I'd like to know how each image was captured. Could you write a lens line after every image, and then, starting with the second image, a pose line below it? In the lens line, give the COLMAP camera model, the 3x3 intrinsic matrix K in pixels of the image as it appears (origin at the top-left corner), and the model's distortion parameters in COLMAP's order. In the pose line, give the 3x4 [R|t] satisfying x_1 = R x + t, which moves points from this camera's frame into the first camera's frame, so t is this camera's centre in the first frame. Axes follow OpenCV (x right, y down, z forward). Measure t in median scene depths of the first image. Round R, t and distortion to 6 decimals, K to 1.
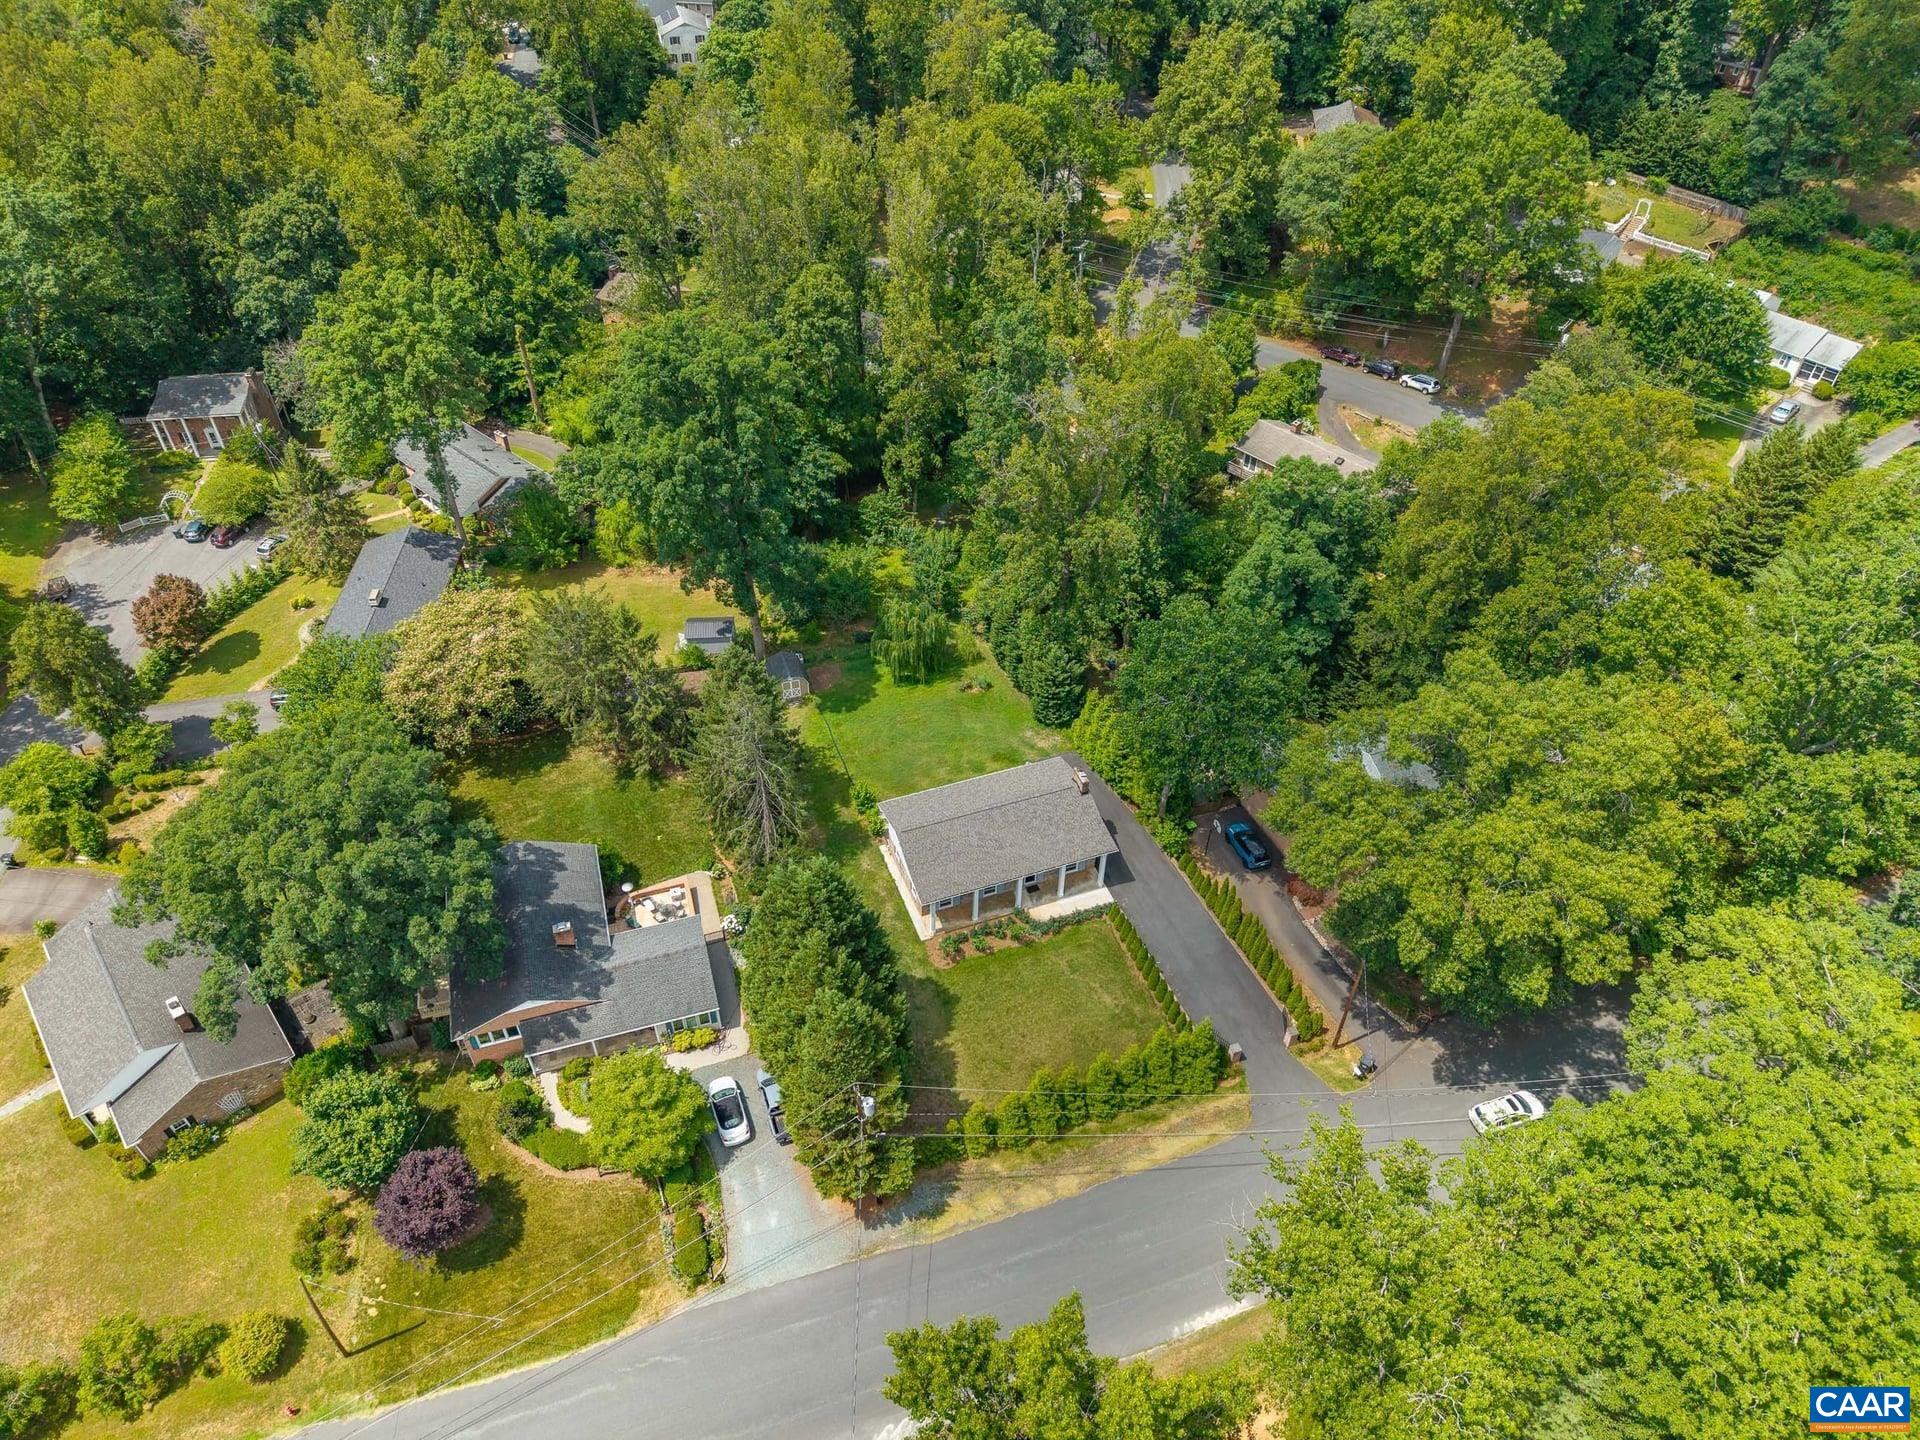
lens RADIAL K [[1295.1, 0, 960.0], [0, 1295.1, 720.0], [0, 0, 1]] dist [0.006066, 0.000381]
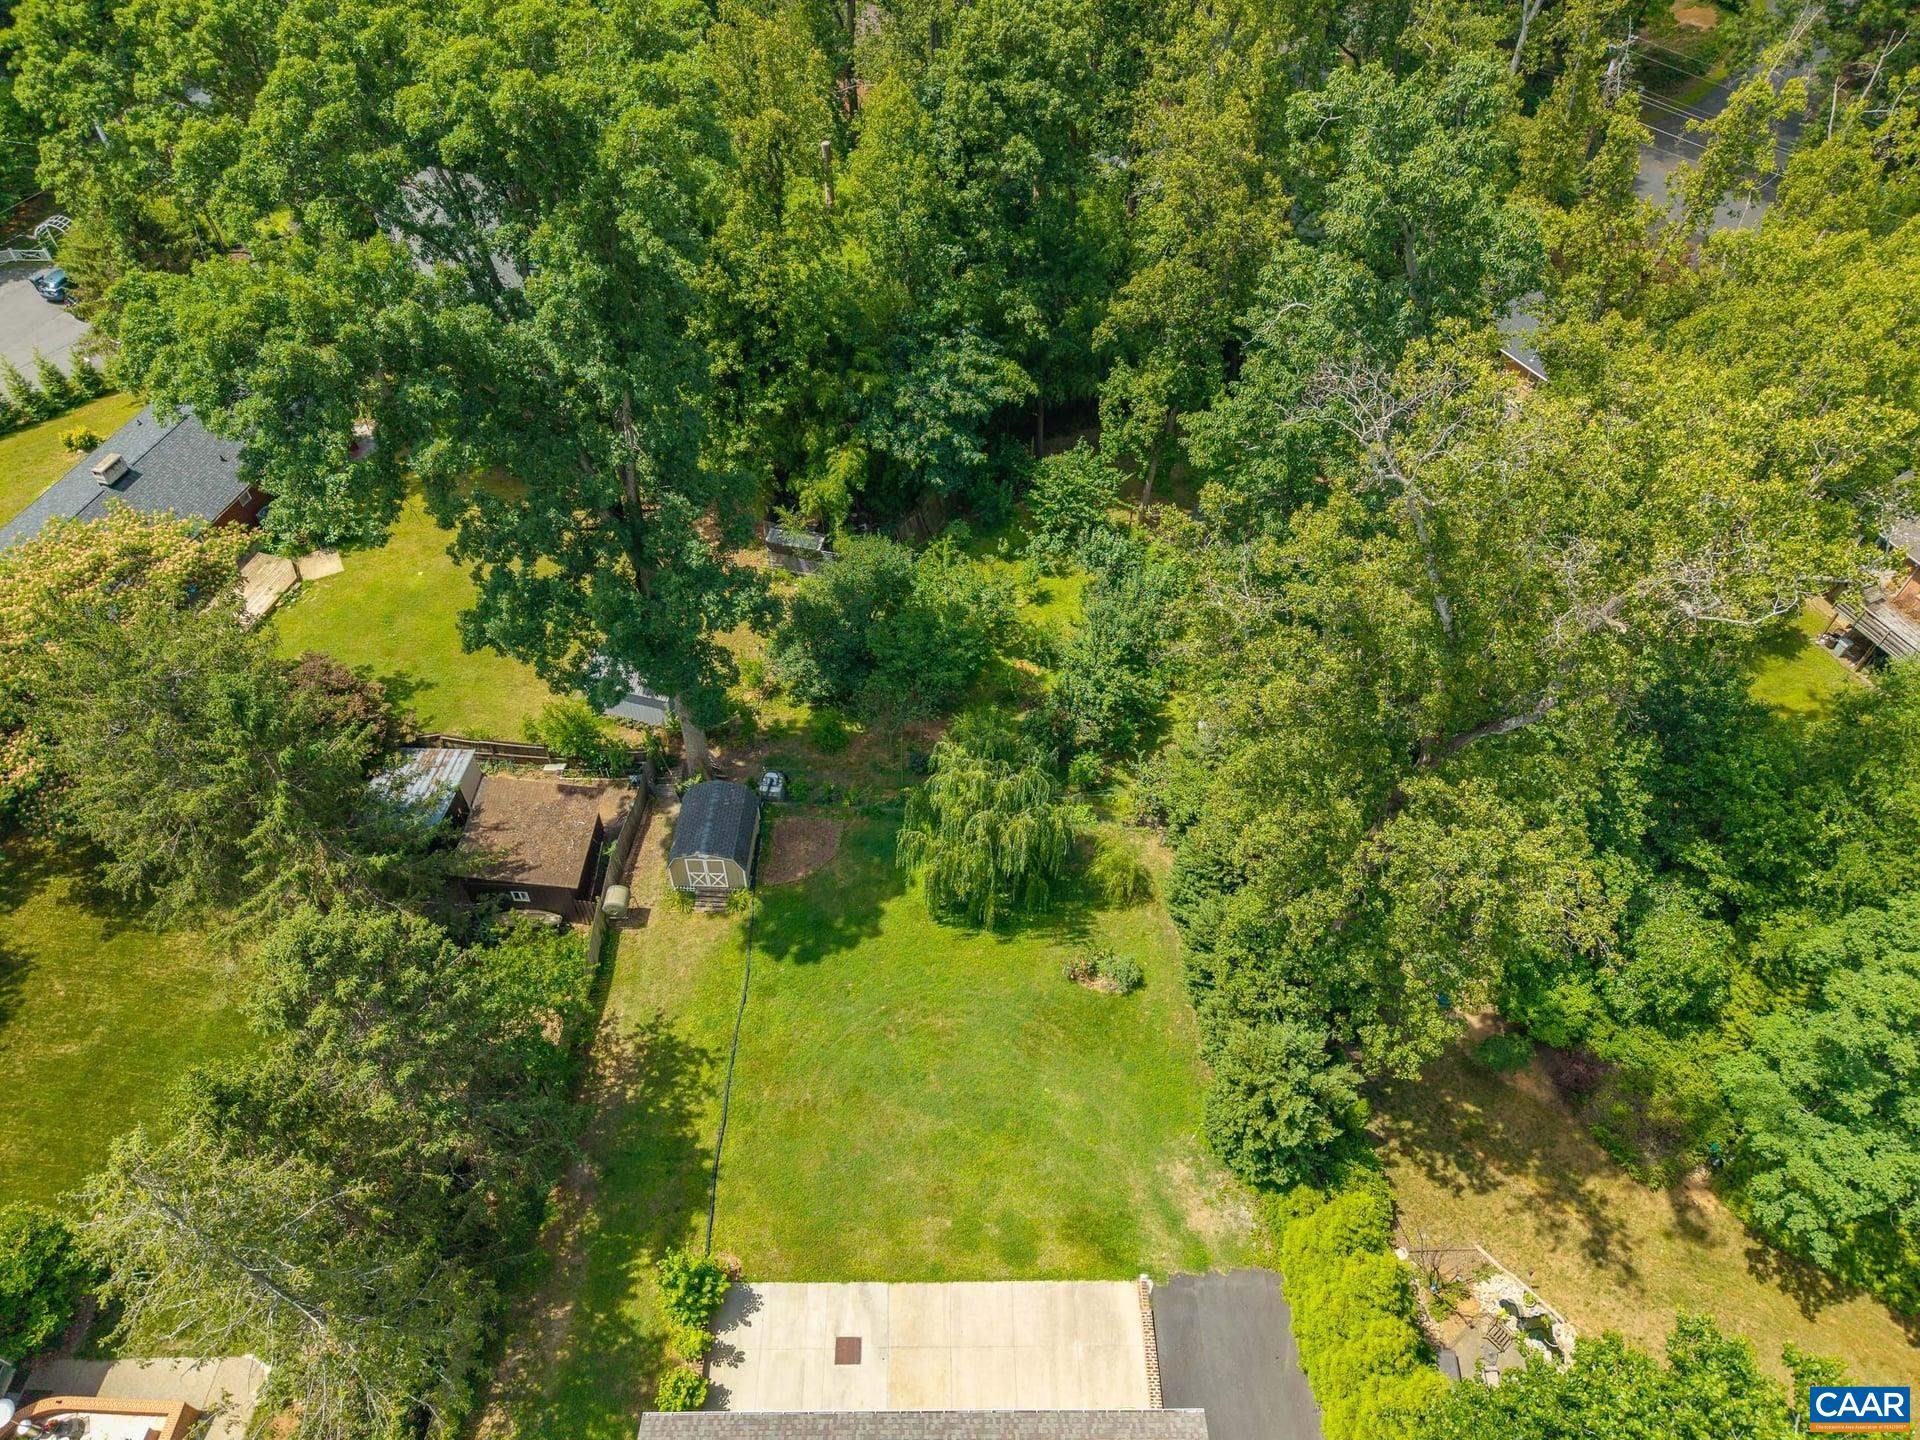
lens RADIAL K [[1293.9, 0, 957.1], [0, 1293.9, 698.1], [0, 0, 1]] dist [0.024380, -0.003905]
pose [[0.939488, 0.253147, -0.230821, 0.050726], [-0.230110, 0.965456, 0.122244, -0.186524], [0.253793, -0.061733, 0.965286, 0.676601]]
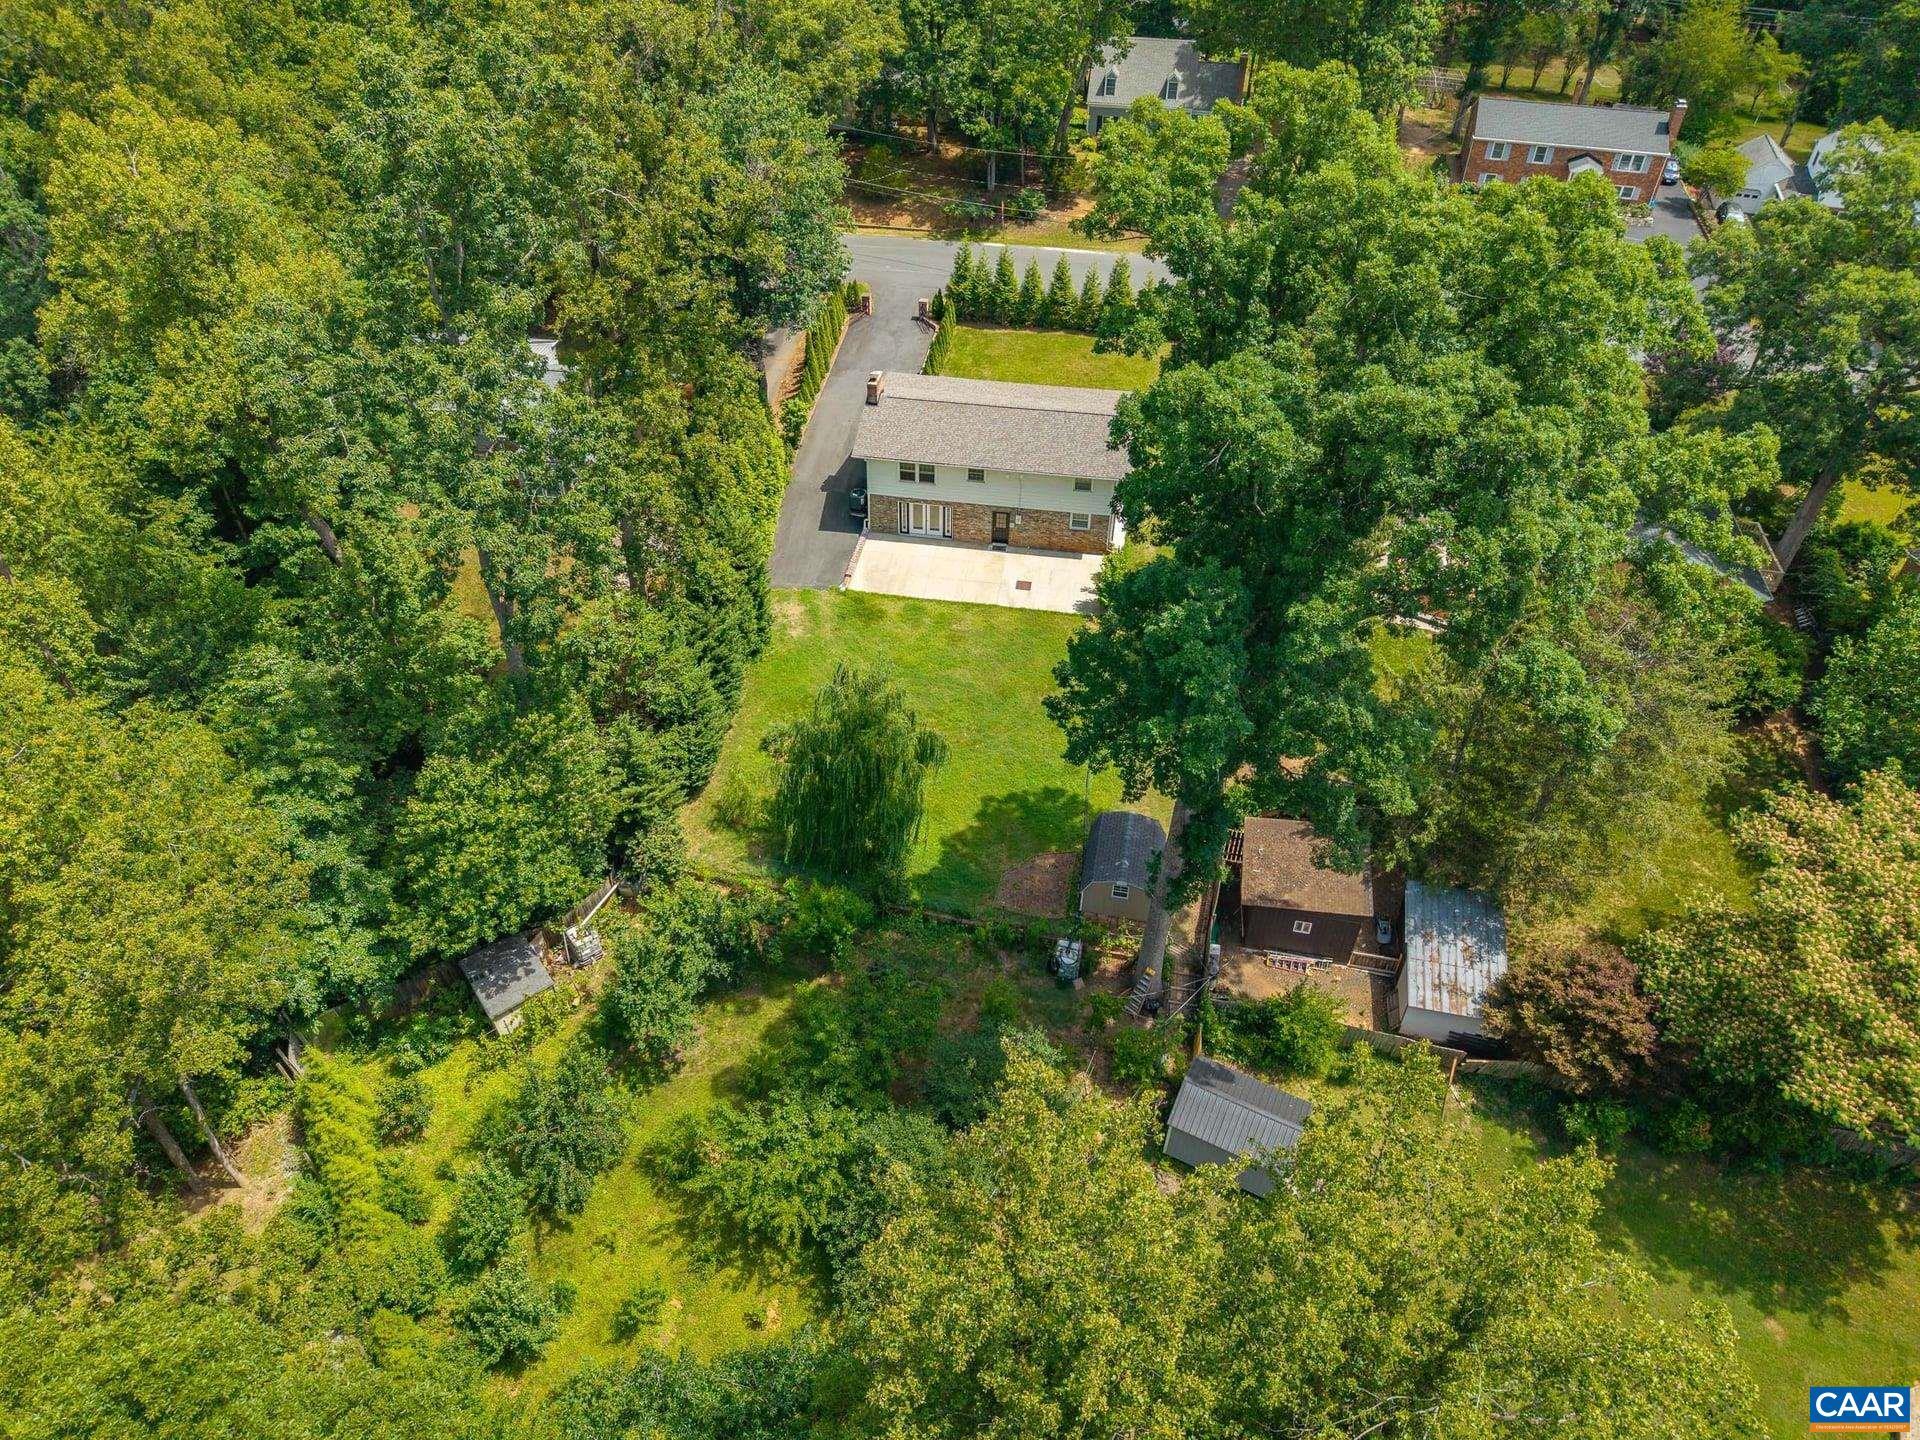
lens RADIAL K [[1298.7, 0, 964.7], [0, 1298.7, 709.4], [0, 0, 1]] dist [0.023434, -0.012940]
pose [[-0.872302, -0.334567, 0.356587, -0.274440], [0.306369, 0.194400, 0.931851, -0.589663], [-0.381087, 0.922103, -0.067074, 1.178955]]
